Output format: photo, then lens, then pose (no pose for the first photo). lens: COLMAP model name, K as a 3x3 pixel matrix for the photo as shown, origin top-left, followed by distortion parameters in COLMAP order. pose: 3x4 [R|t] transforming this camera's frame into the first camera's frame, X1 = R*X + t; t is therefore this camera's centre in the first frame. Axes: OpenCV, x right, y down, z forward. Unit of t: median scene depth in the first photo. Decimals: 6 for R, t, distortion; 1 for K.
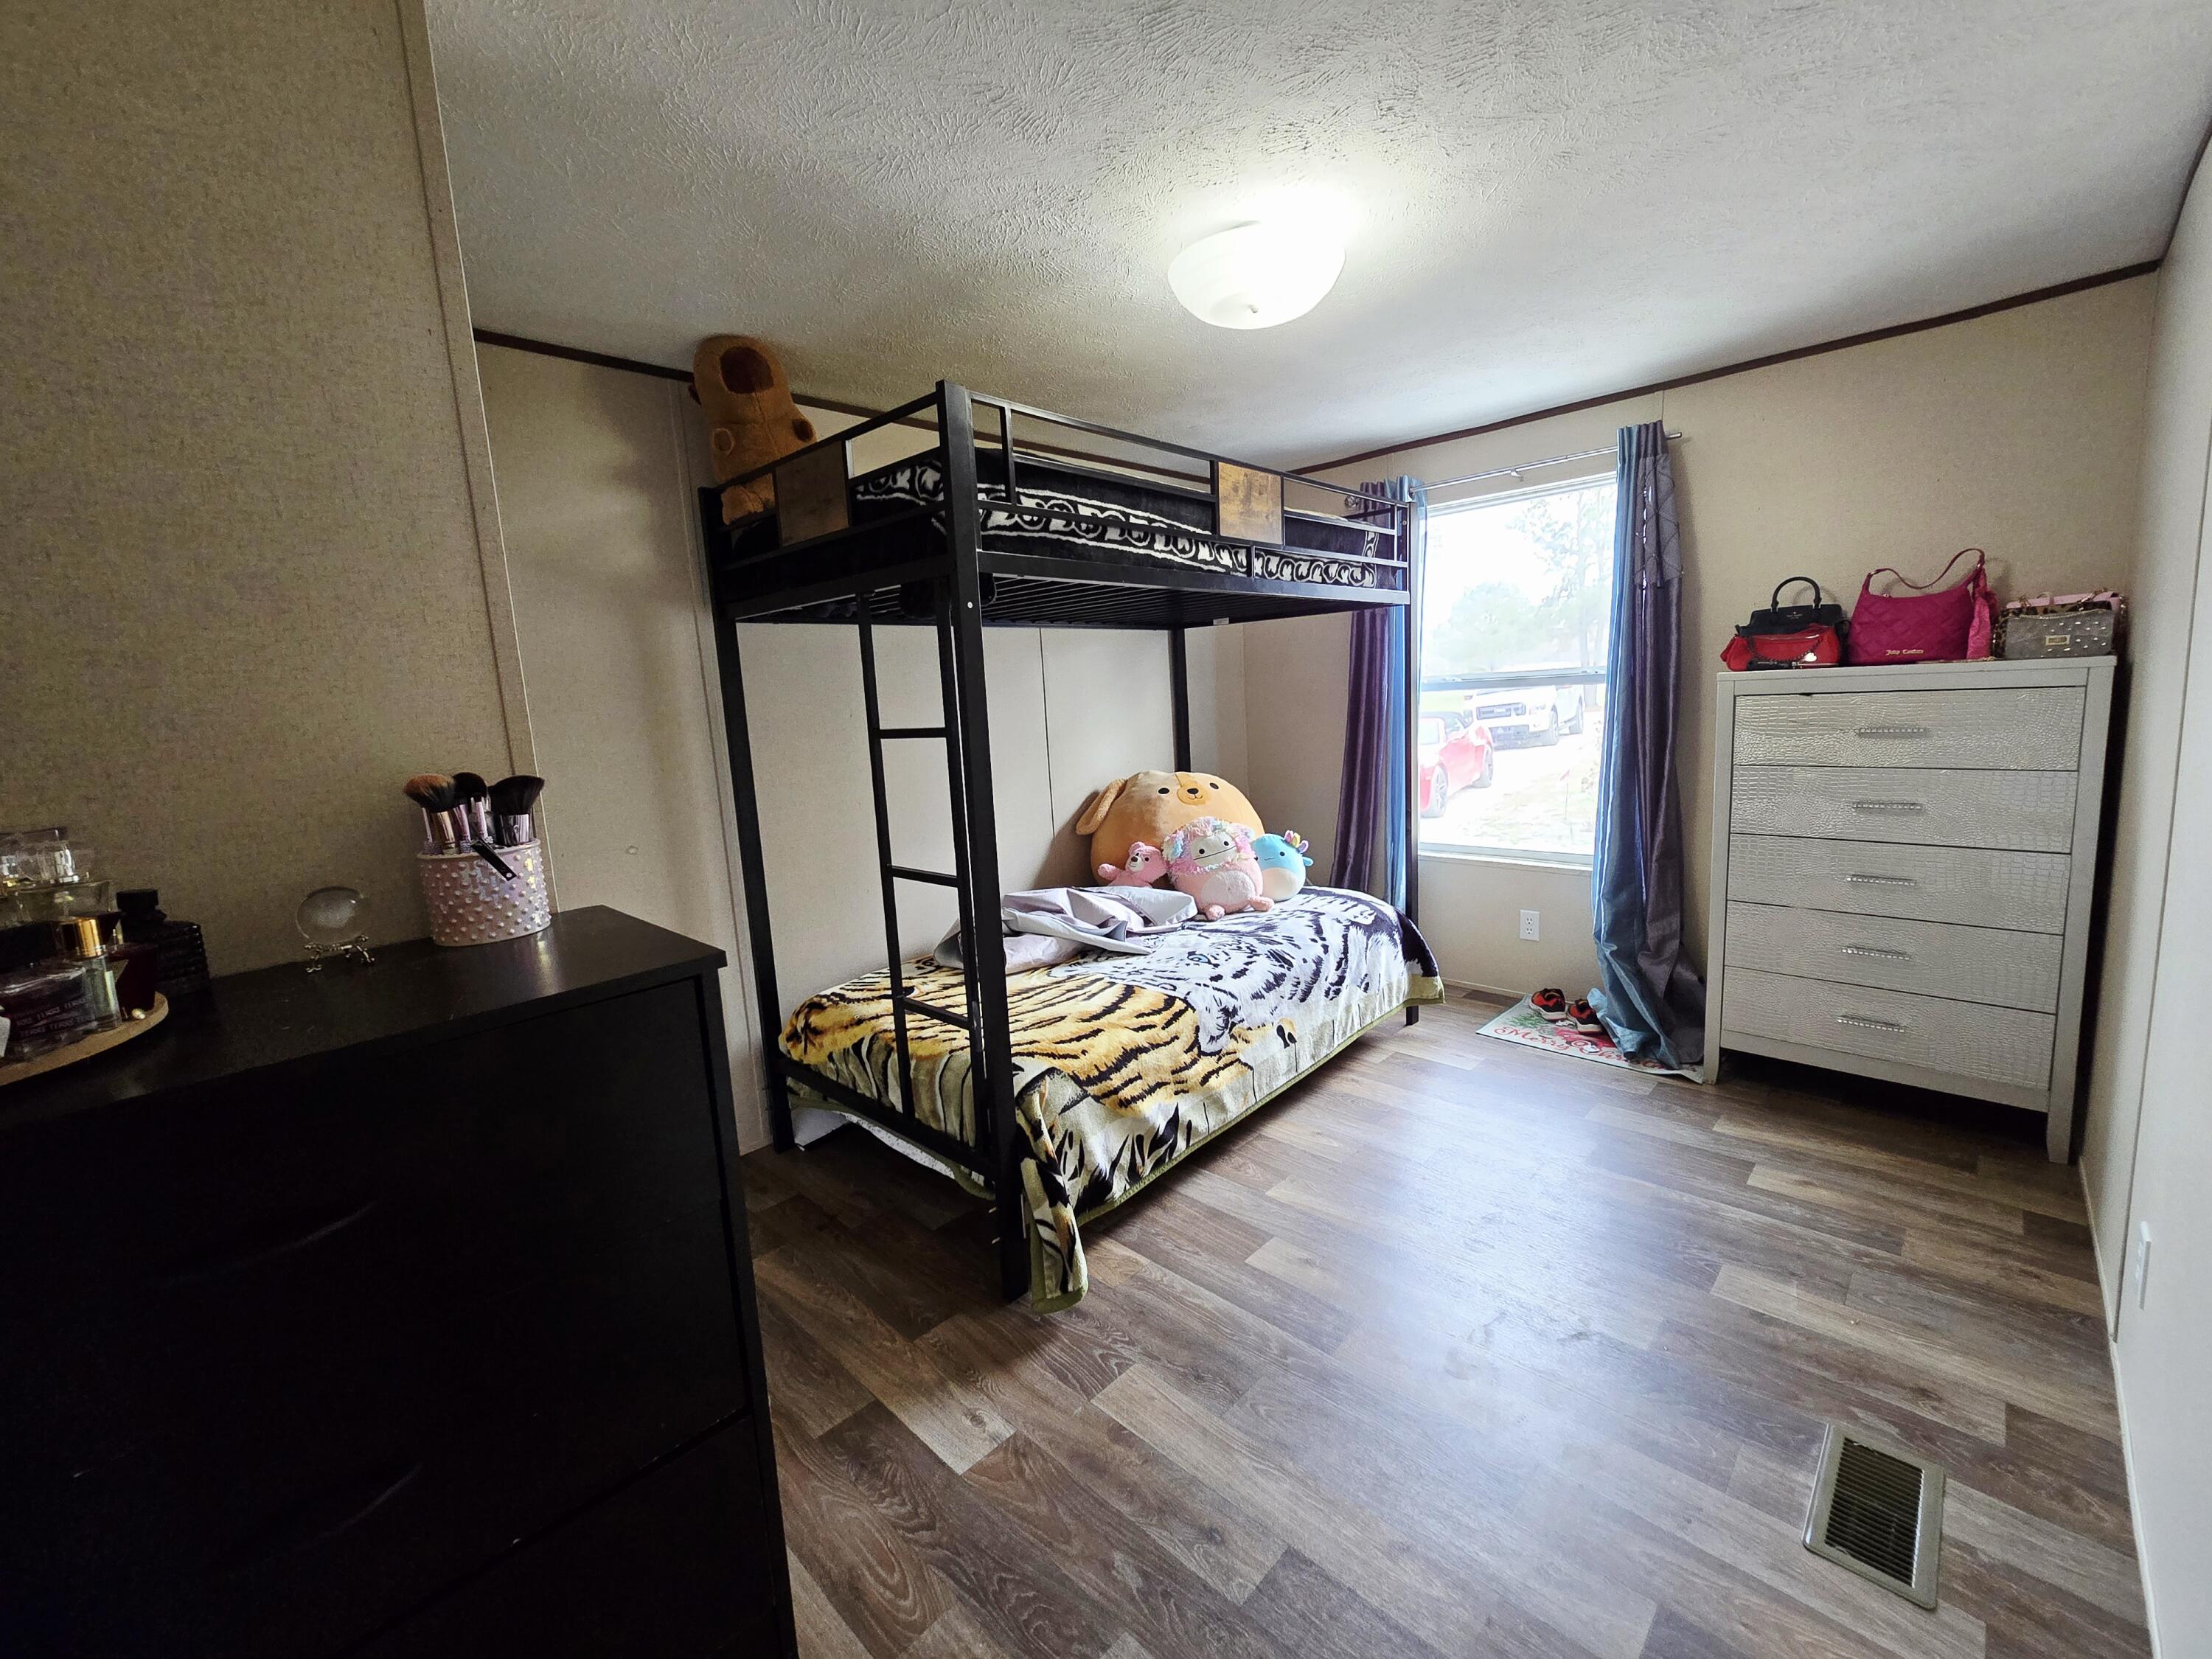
lens RADIAL K [[904.1, 0, 1115.0], [0, 904.1, 824.2], [0, 0, 1]] dist [-0.006287, 0.002623]
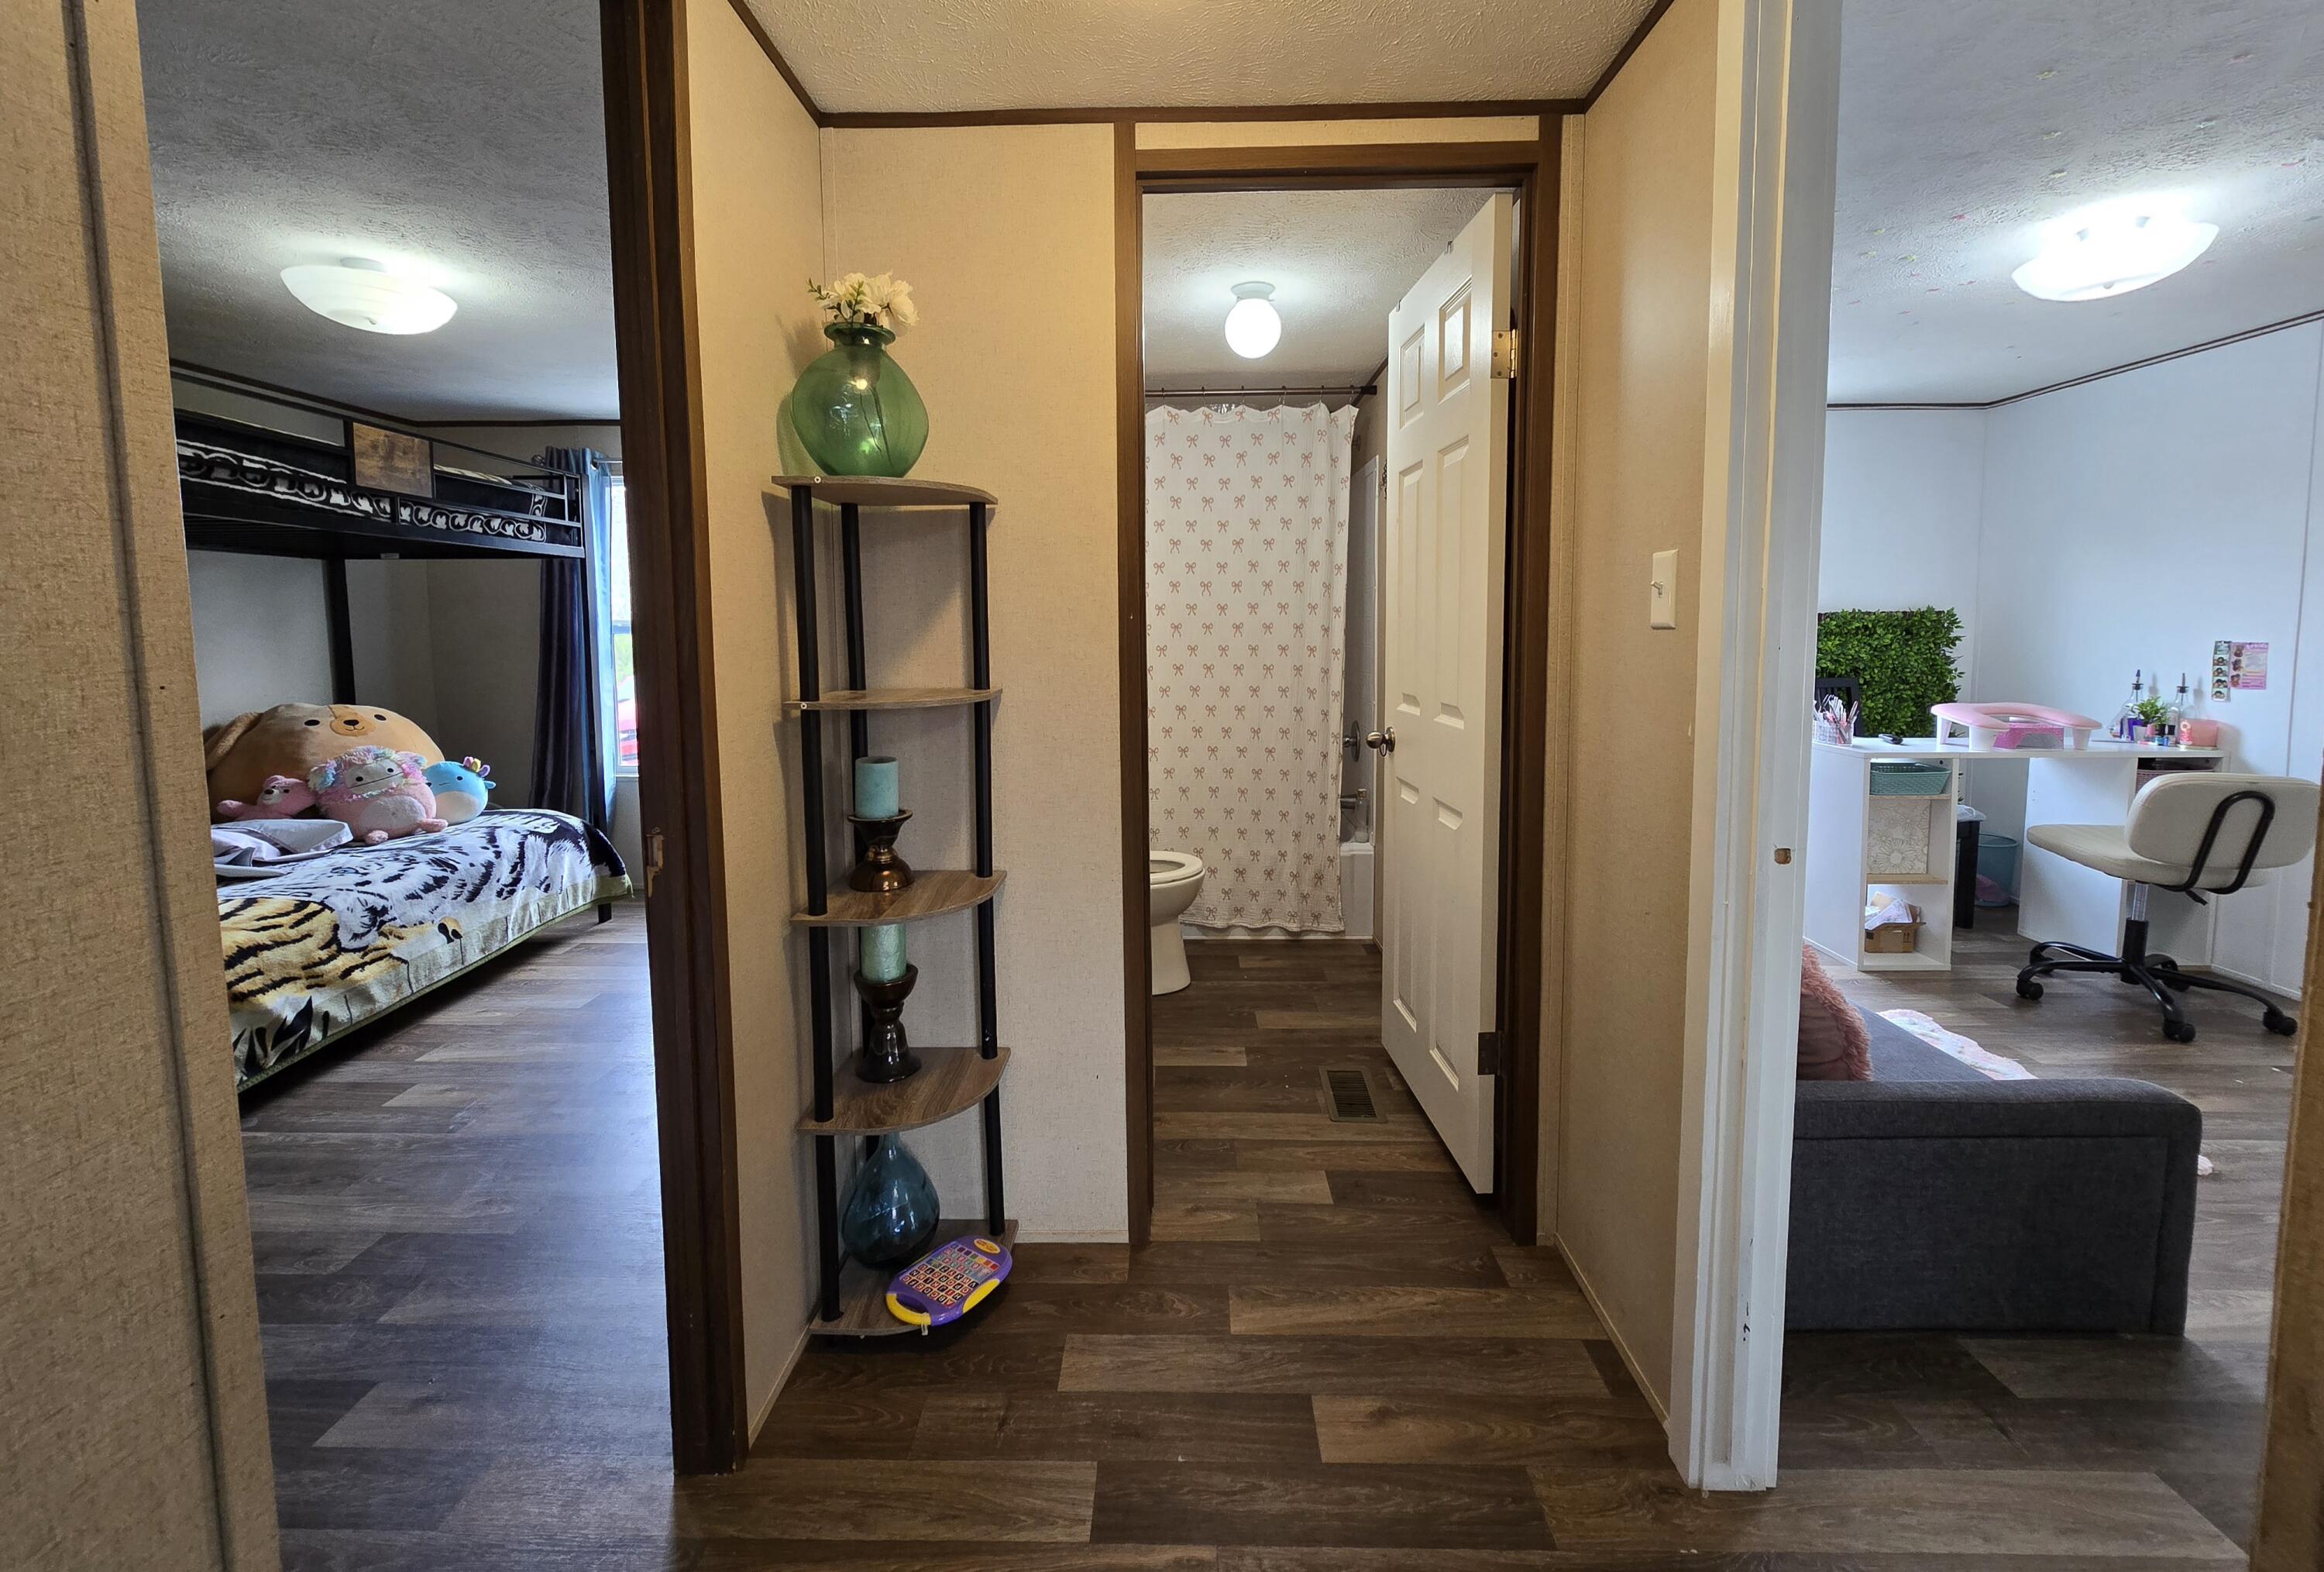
lens RADIAL K [[950.6, 0, 1158.8], [0, 950.6, 701.3], [0, 0, 1]] dist [-0.005415, 0.000728]
pose [[0.736121, -0.005405, 0.676828, 0.047228], [0.064762, 0.995943, -0.062481, 0.086134], [-0.673744, 0.089827, 0.733485, -0.496811]]
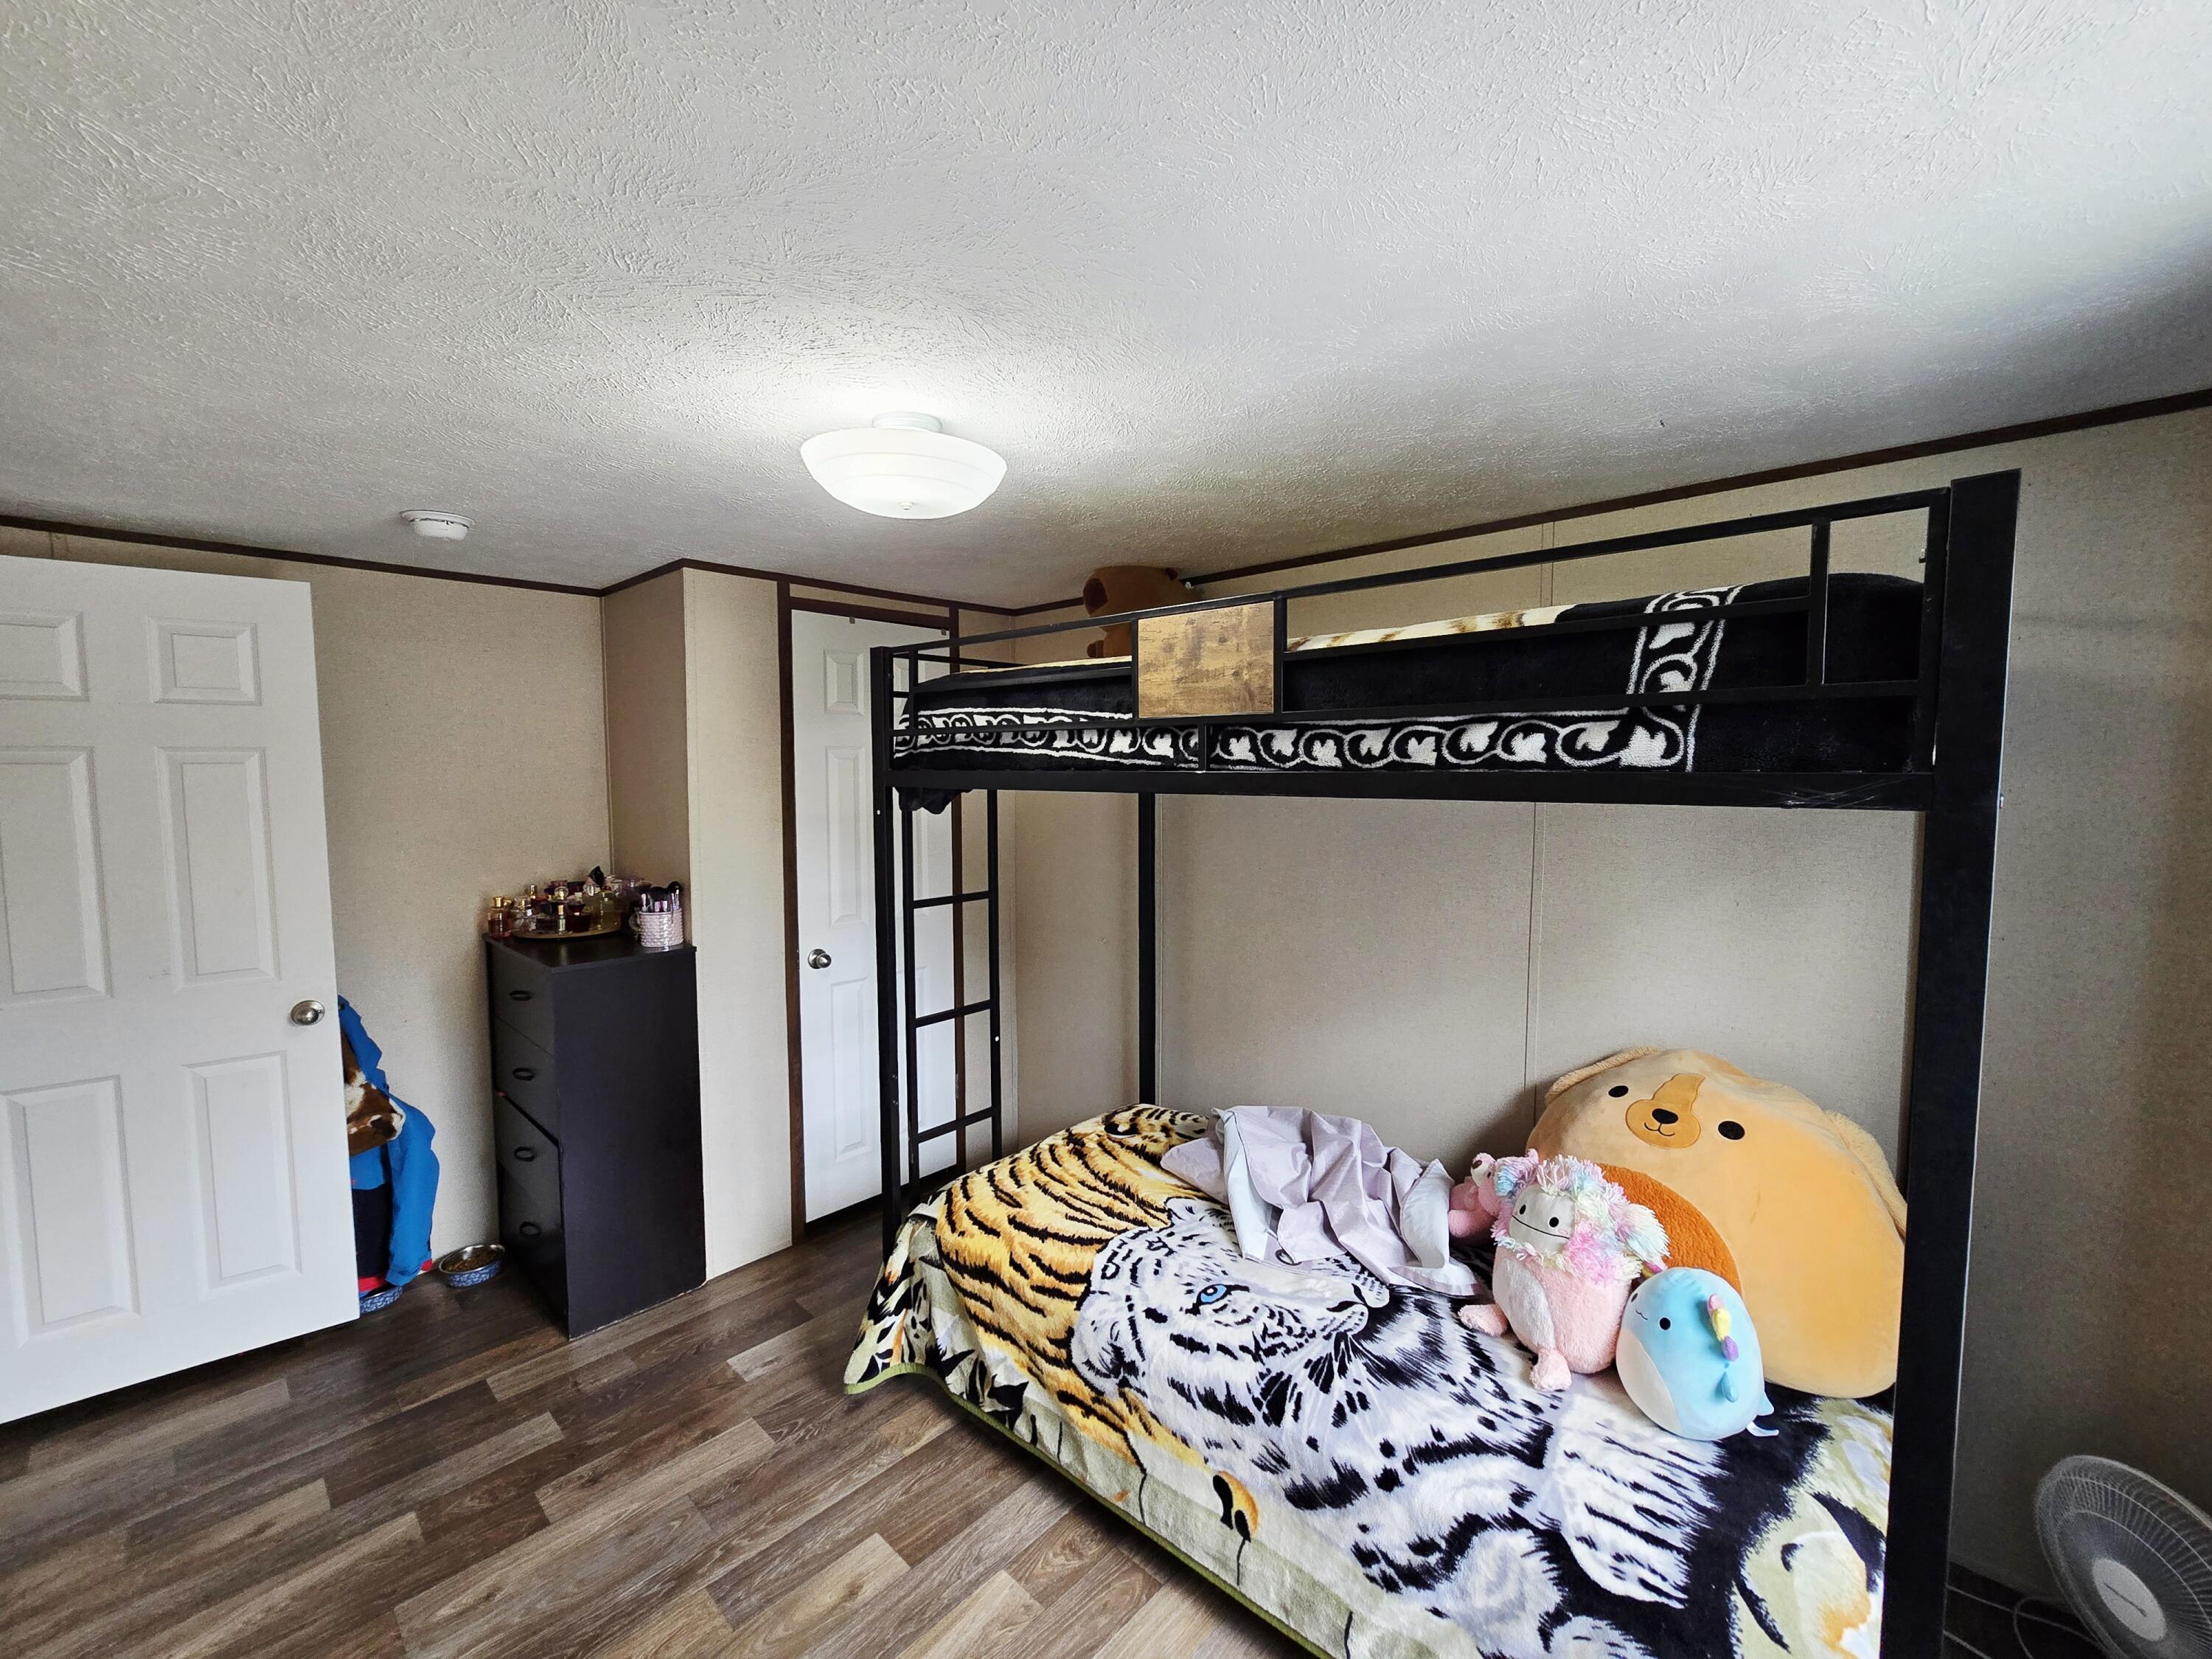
lens RADIAL K [[904.1, 0, 1101.2], [0, 904.1, 825.5], [0, 0, 1]] dist [-0.006287, 0.002623]
pose [[0.009937, 0.119874, -0.992739, 0.782033], [-0.141866, 0.982915, 0.117268, -0.292099], [0.989836, 0.139671, 0.026774, 0.889528]]
